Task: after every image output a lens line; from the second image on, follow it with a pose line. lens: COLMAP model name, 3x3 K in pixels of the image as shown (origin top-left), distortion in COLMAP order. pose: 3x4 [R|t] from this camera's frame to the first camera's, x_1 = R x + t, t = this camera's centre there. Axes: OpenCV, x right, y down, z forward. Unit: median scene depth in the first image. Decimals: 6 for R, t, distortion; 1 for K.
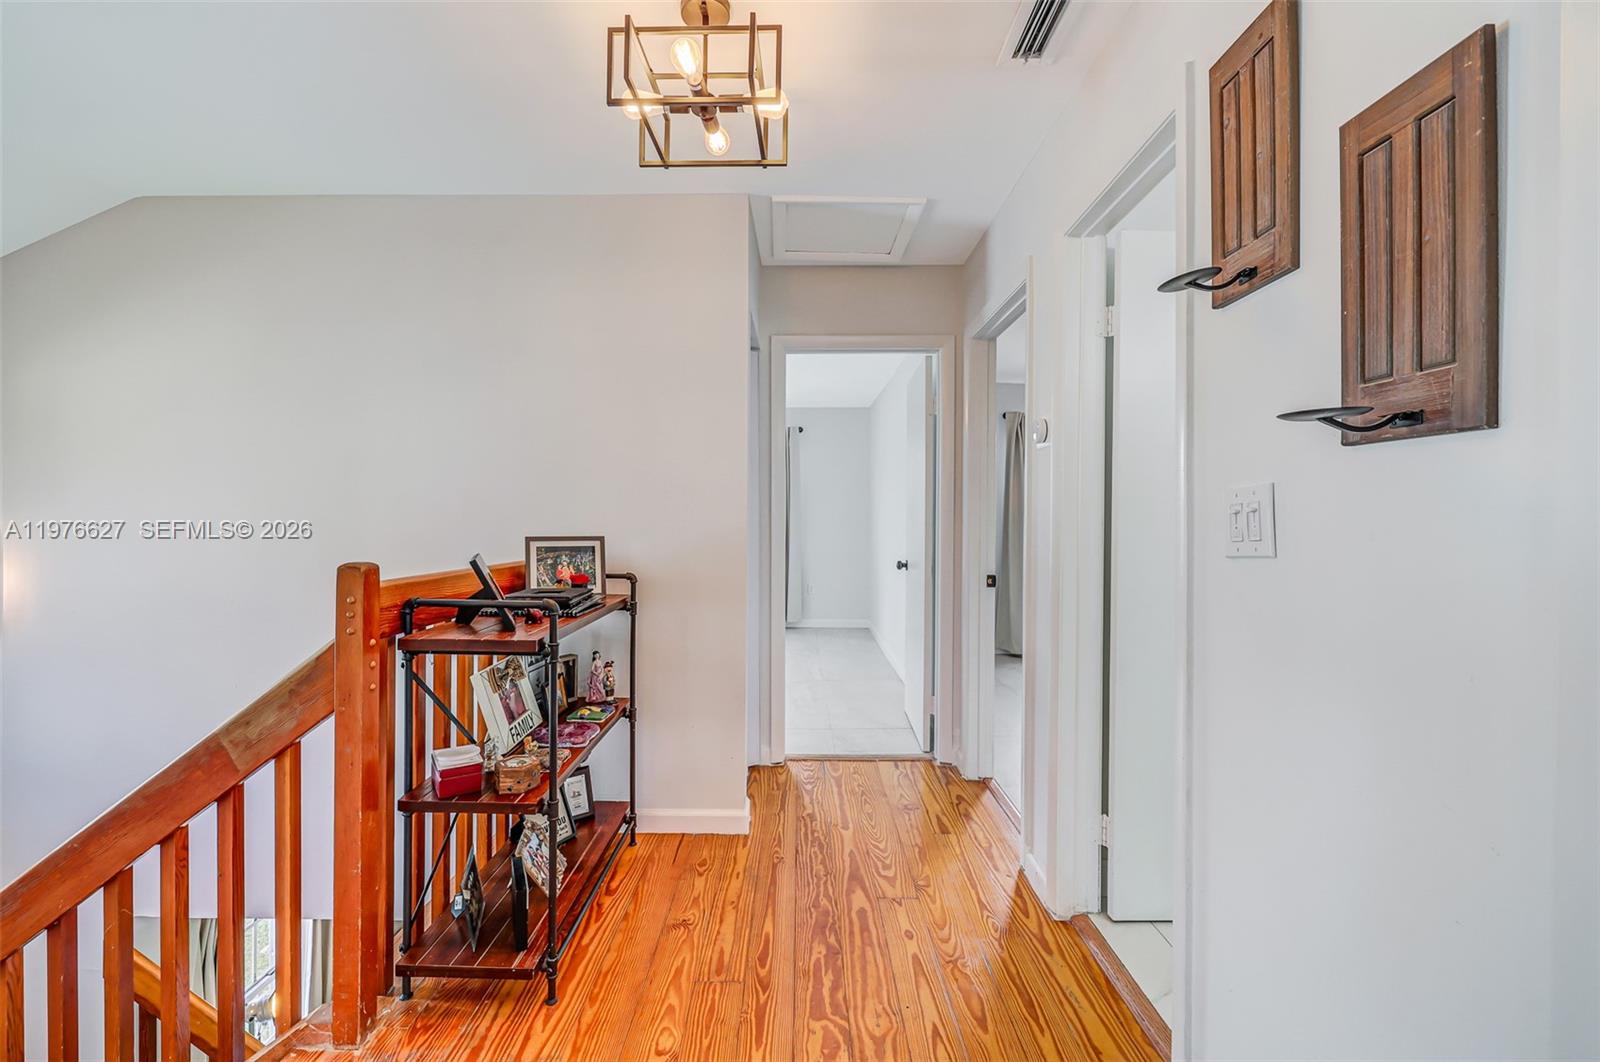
lens RADIAL K [[685.2, 0, 796.7], [0, 685.2, 520.6], [0, 0, 1]] dist [-0.000150, -0.000440]
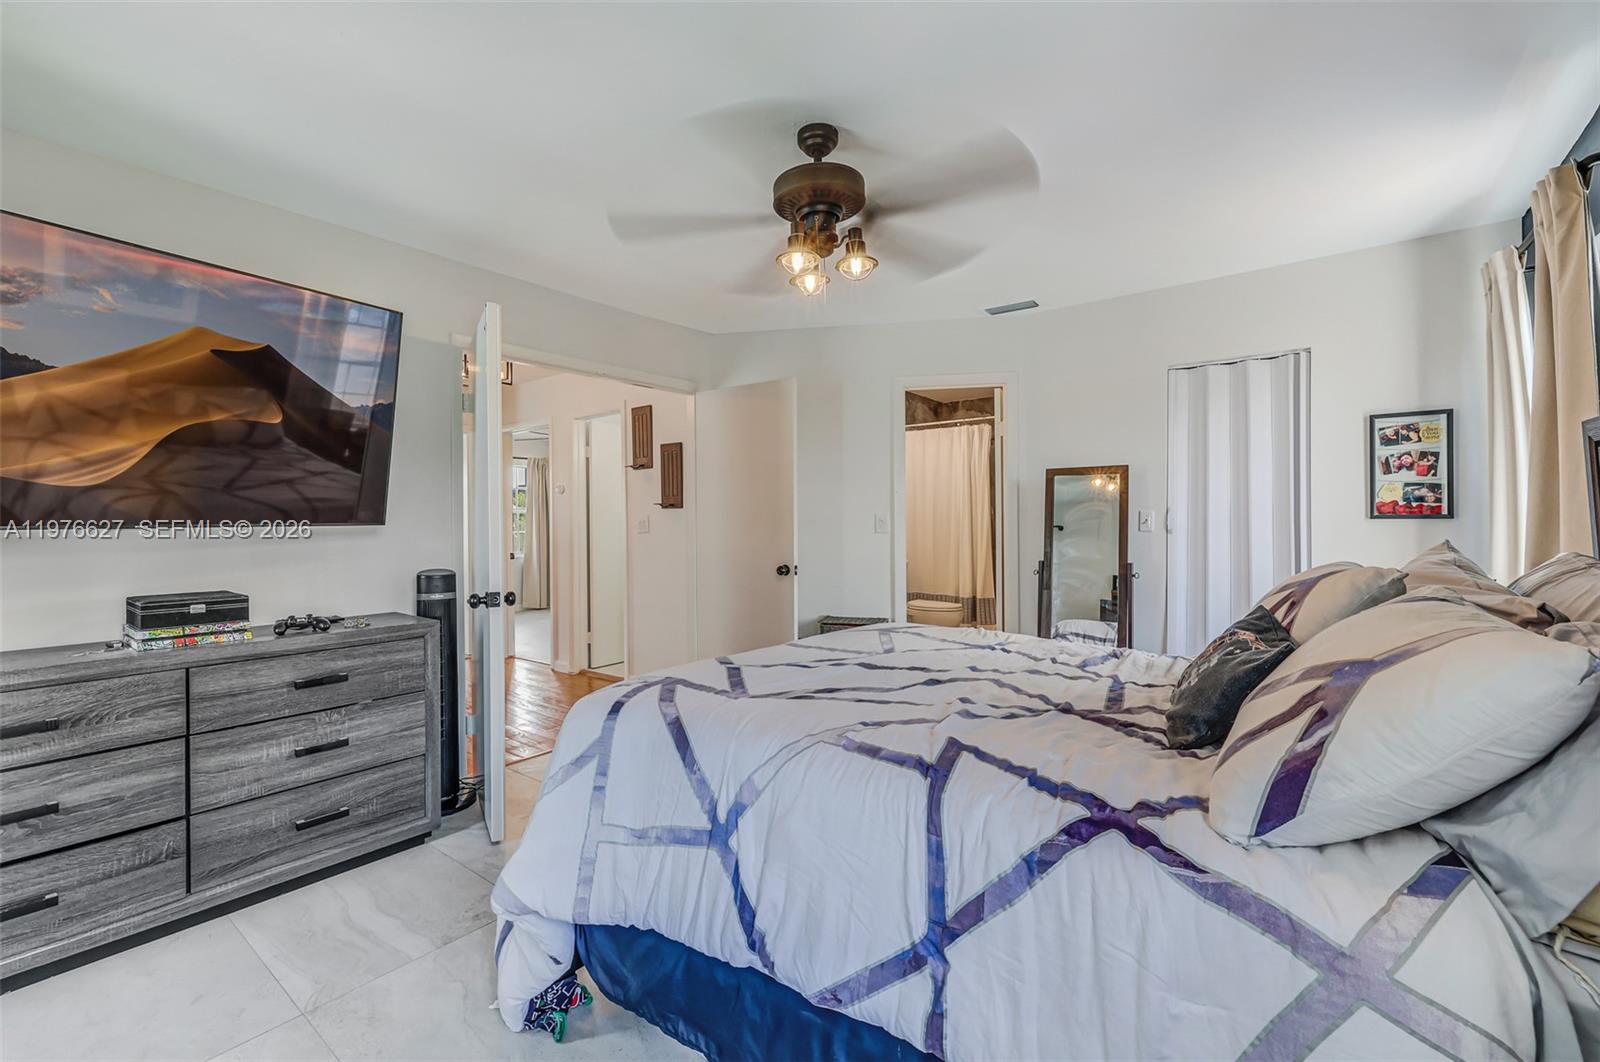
lens RADIAL K [[685.2, 0, 796.3], [0, 685.2, 523.3], [0, 0, 1]] dist [-0.000150, -0.000440]
pose [[0.611846, -0.004943, 0.790962, -2.301964], [0.009469, 0.999955, -0.001076, 0.009754], [-0.790920, 0.008148, 0.611865, -2.554338]]
